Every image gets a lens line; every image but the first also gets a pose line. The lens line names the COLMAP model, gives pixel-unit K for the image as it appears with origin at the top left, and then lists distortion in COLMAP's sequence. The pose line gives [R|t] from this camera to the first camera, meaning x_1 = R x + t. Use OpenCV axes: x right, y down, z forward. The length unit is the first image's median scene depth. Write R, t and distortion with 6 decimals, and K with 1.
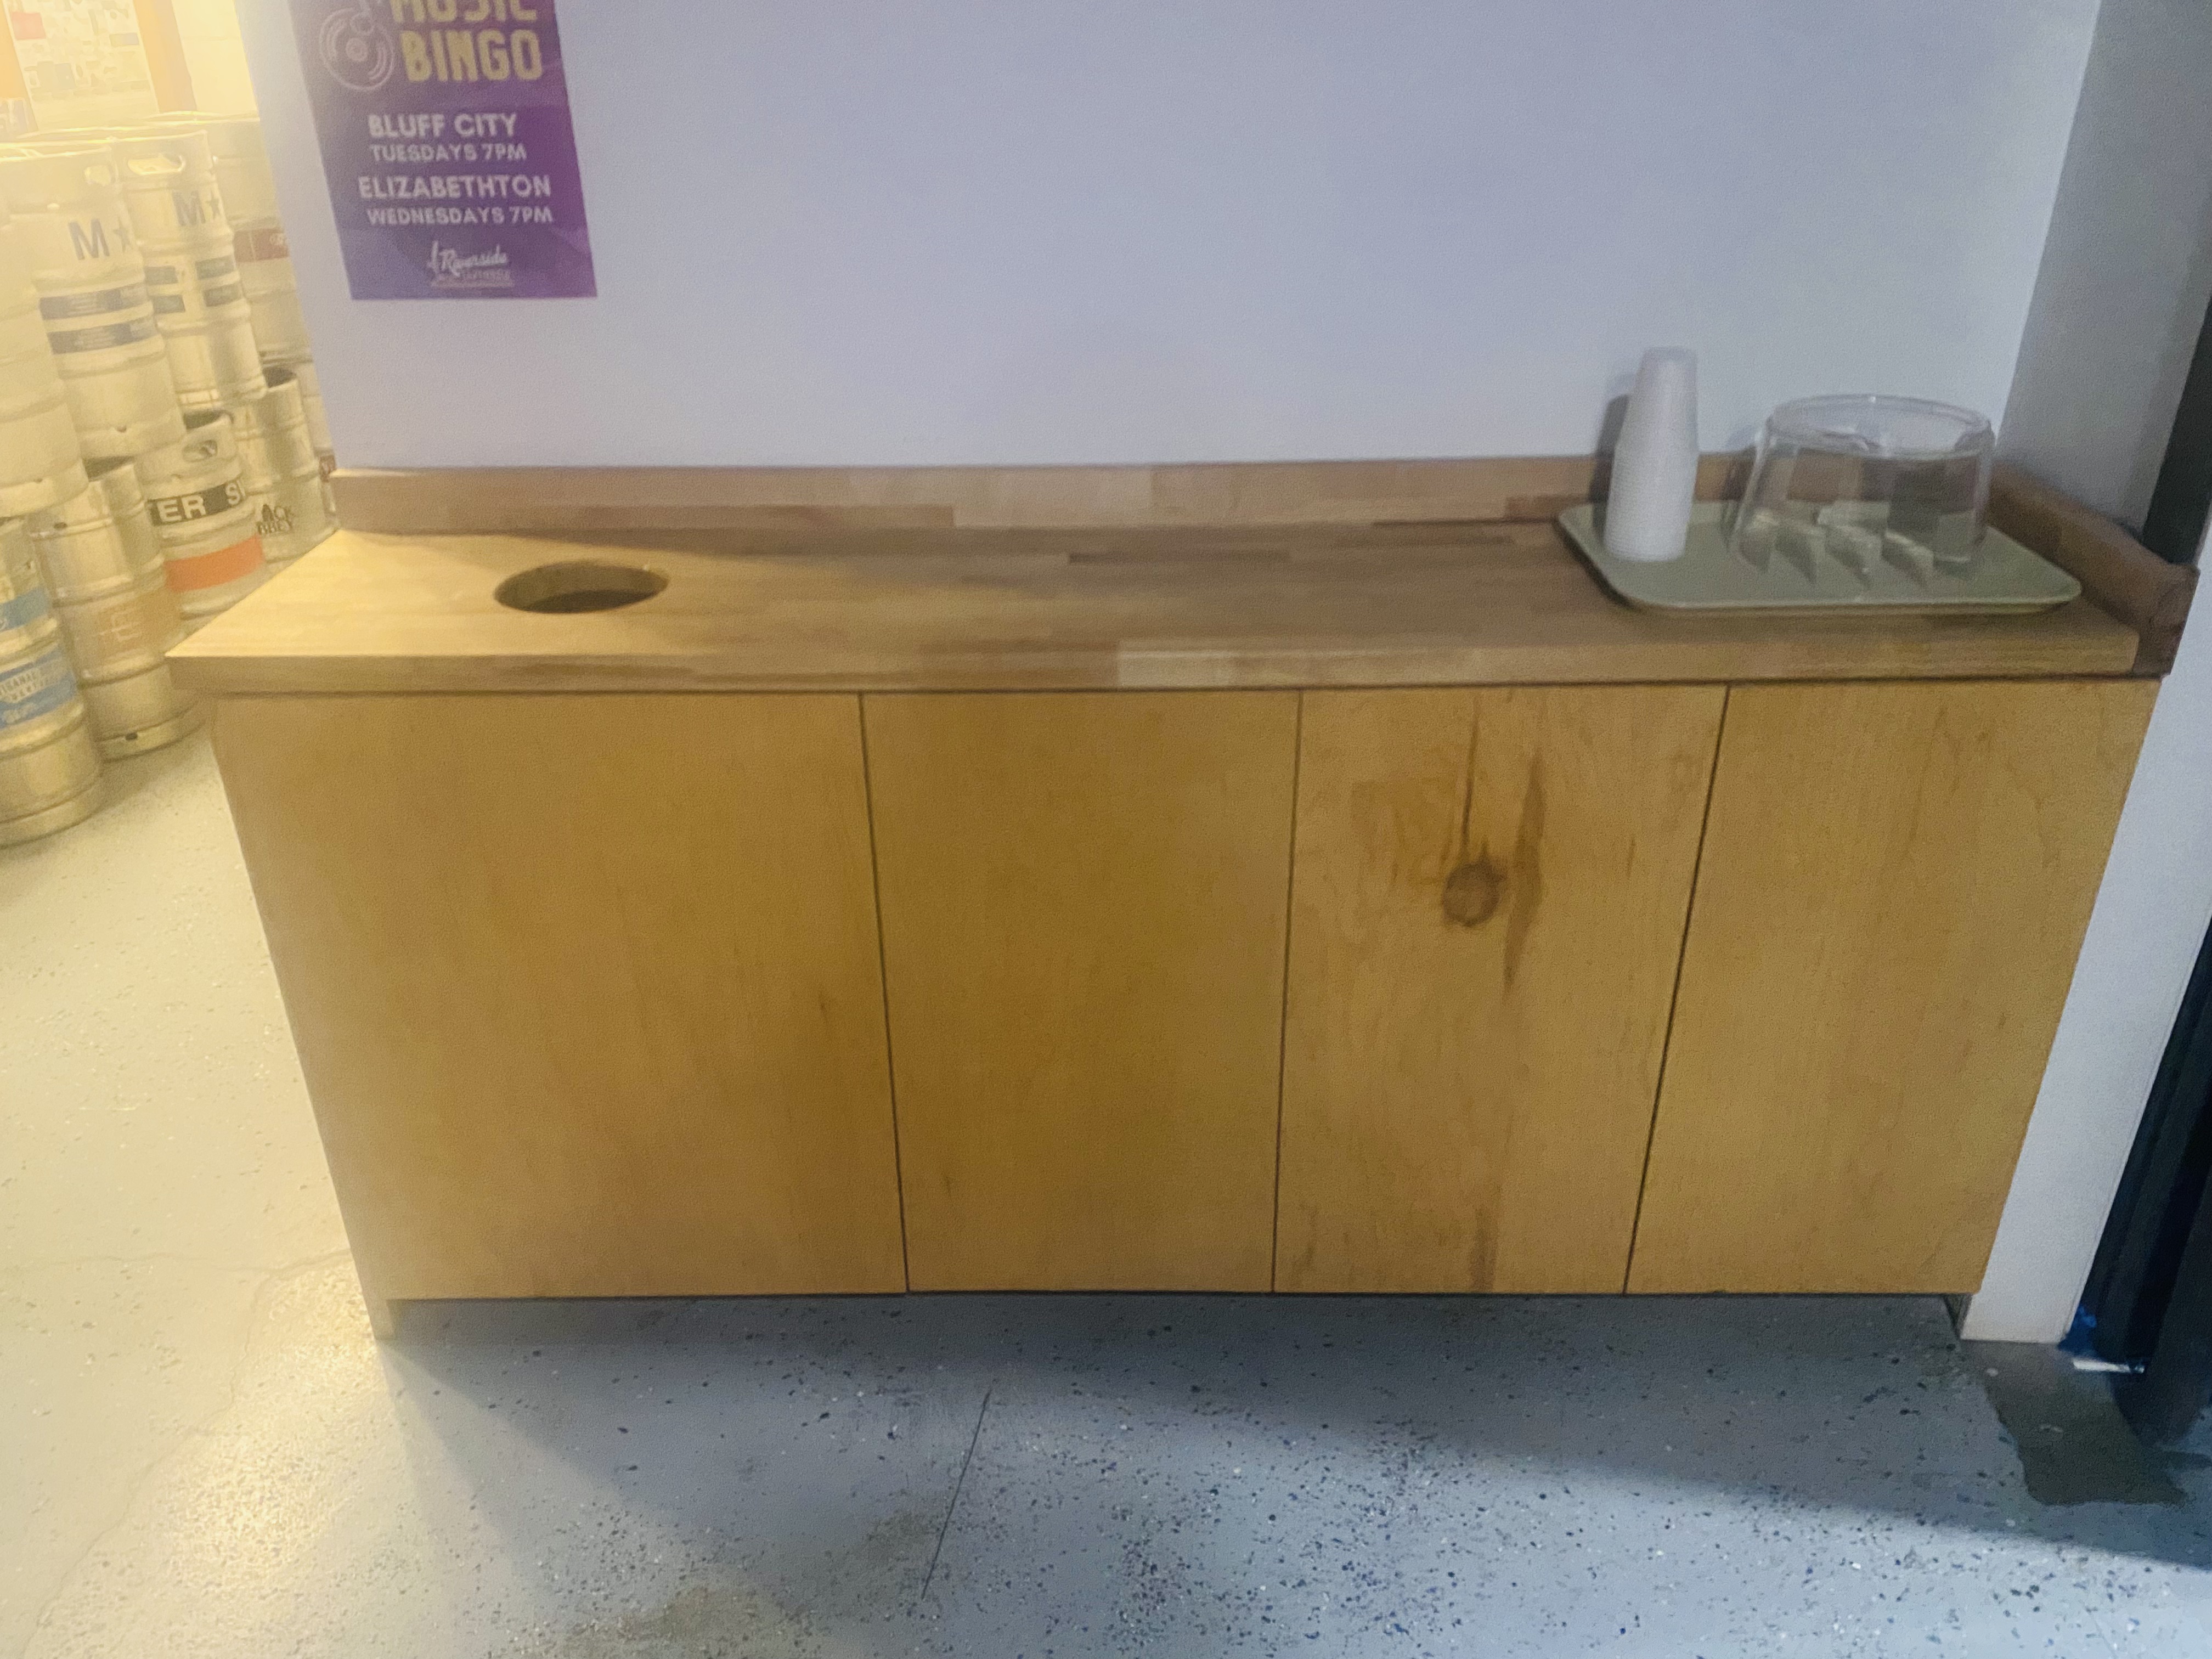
lens RADIAL K [[1650.0, 0, 1057.0], [0, 1650.0, 830.4], [0, 0, 1]] dist [-0.009647, -0.006846]
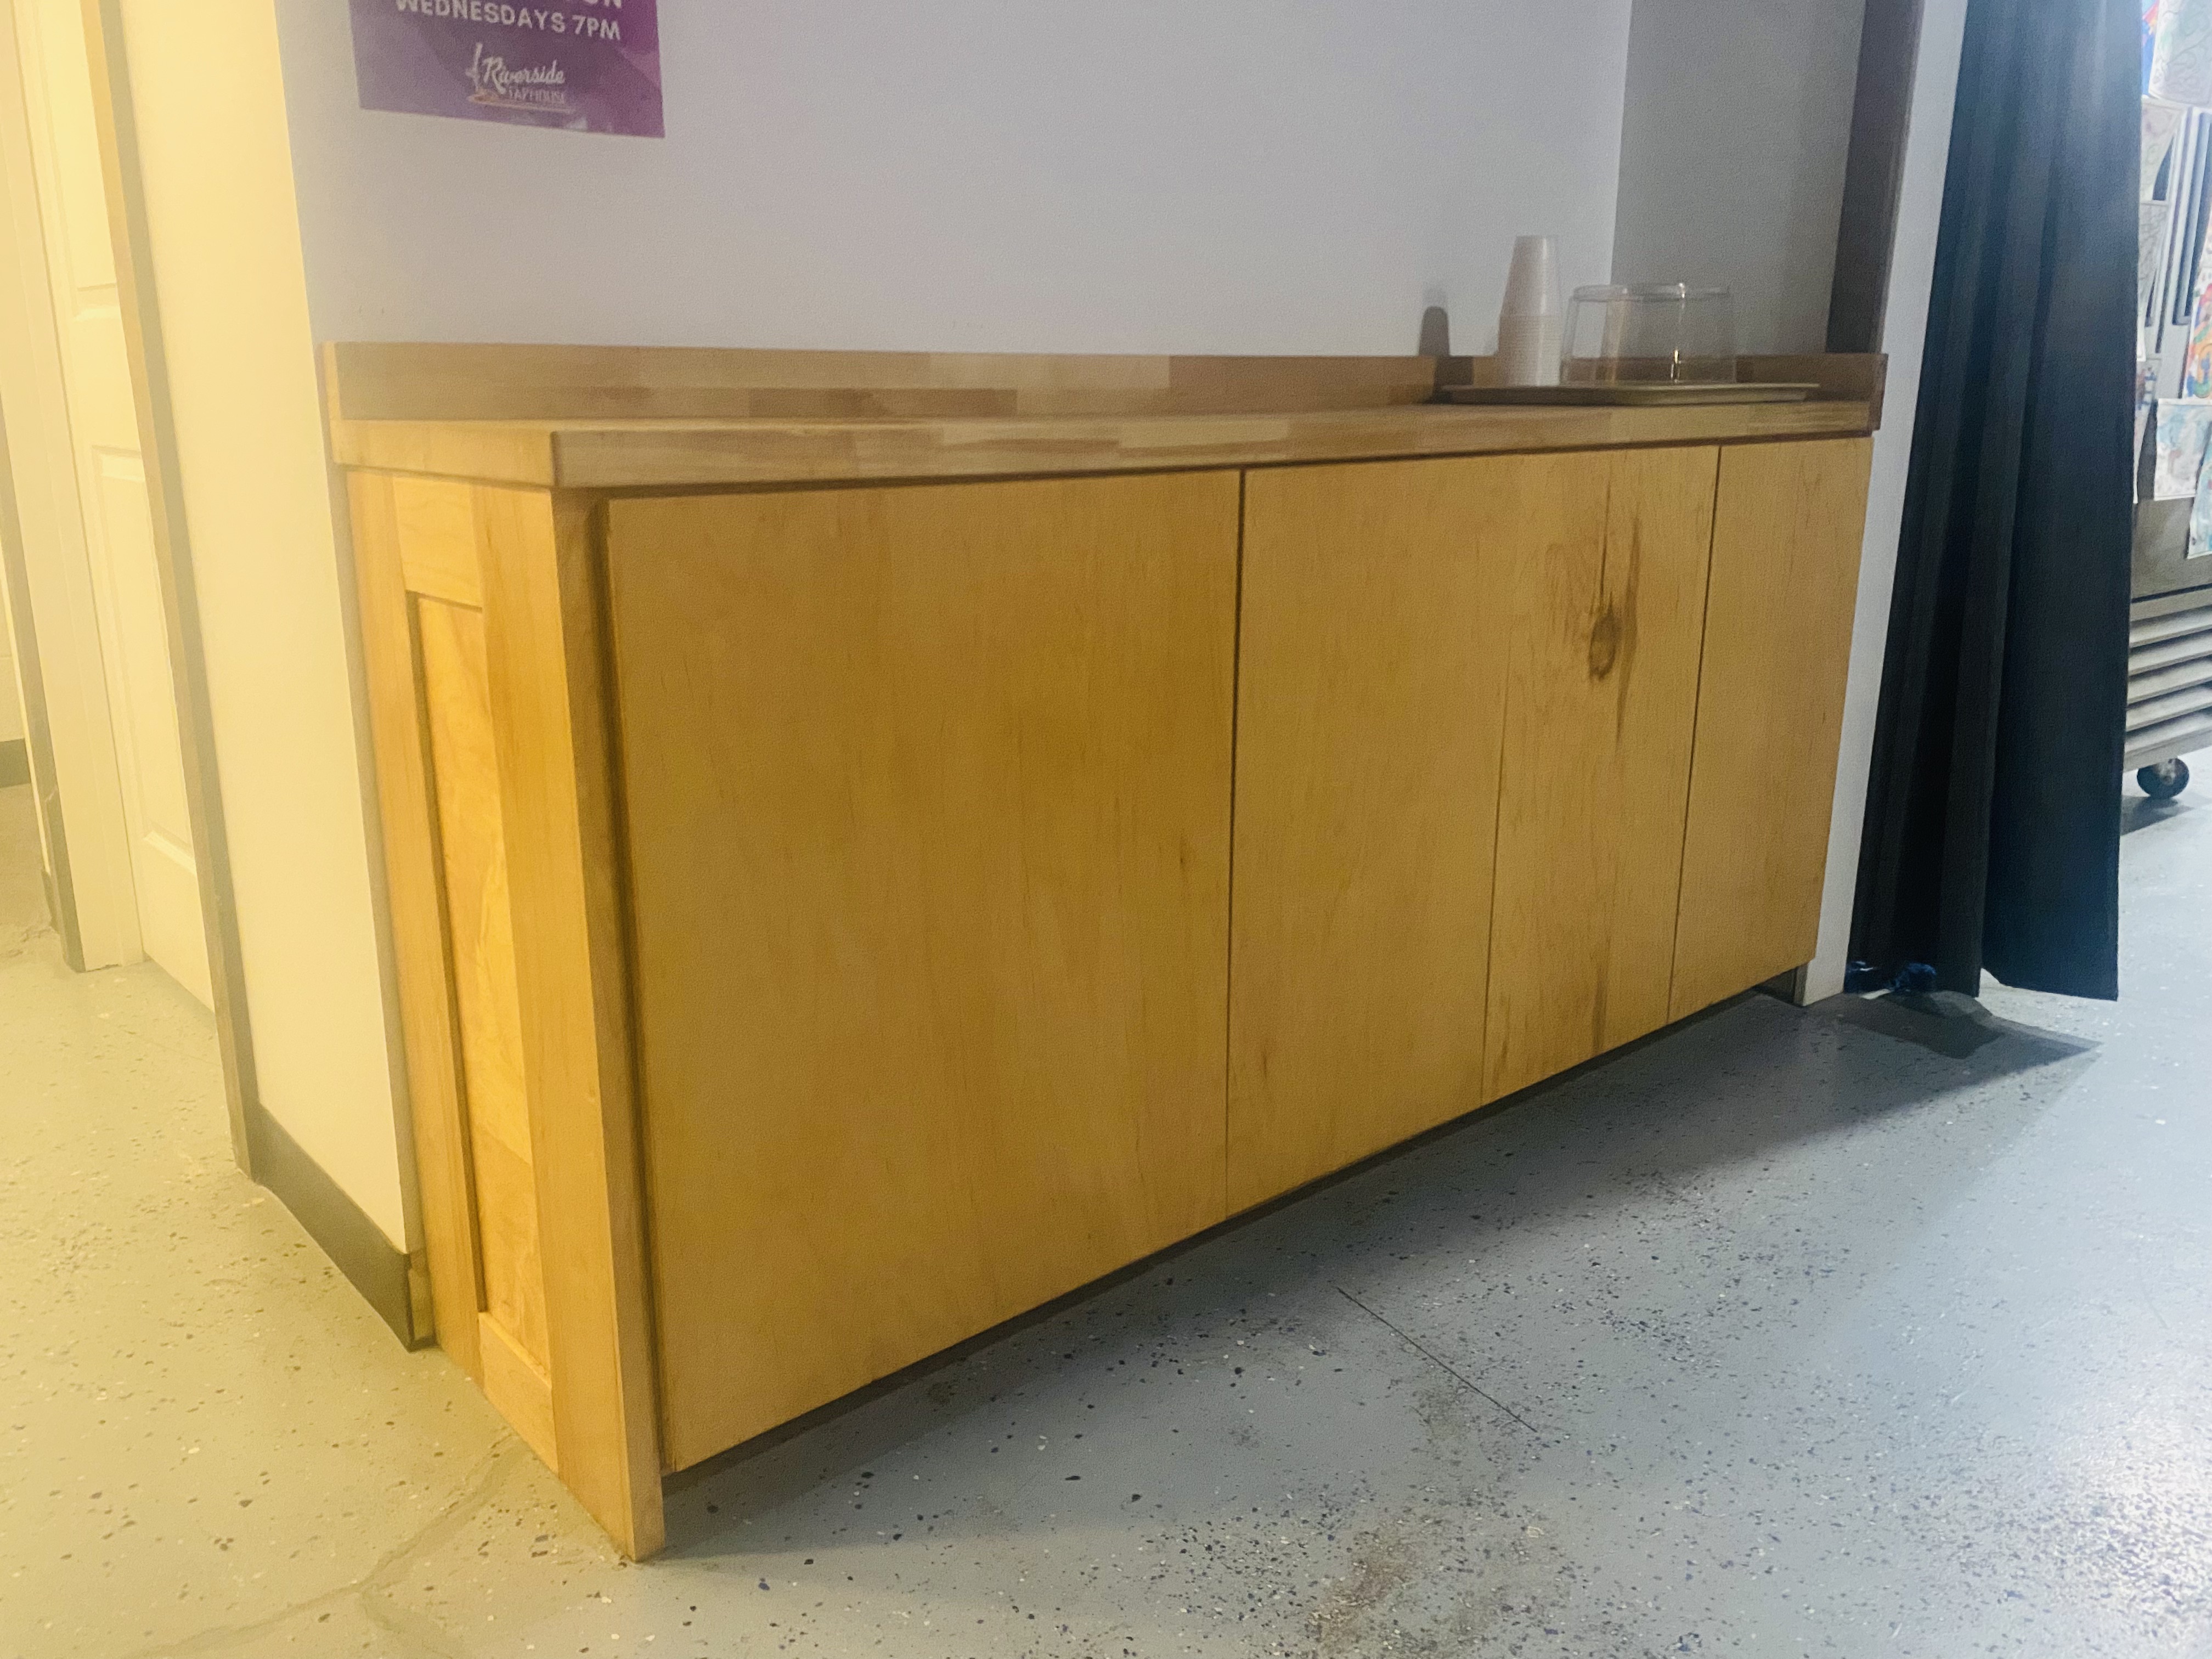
lens RADIAL K [[1650.0, 0, 1057.0], [0, 1650.0, 830.4], [0, 0, 1]] dist [-0.009647, -0.006846]
pose [[0.768953, -0.165570, 0.617493, -0.750321], [0.287893, 0.952083, -0.103223, 0.165299], [-0.570814, 0.257146, 0.779774, 0.350180]]
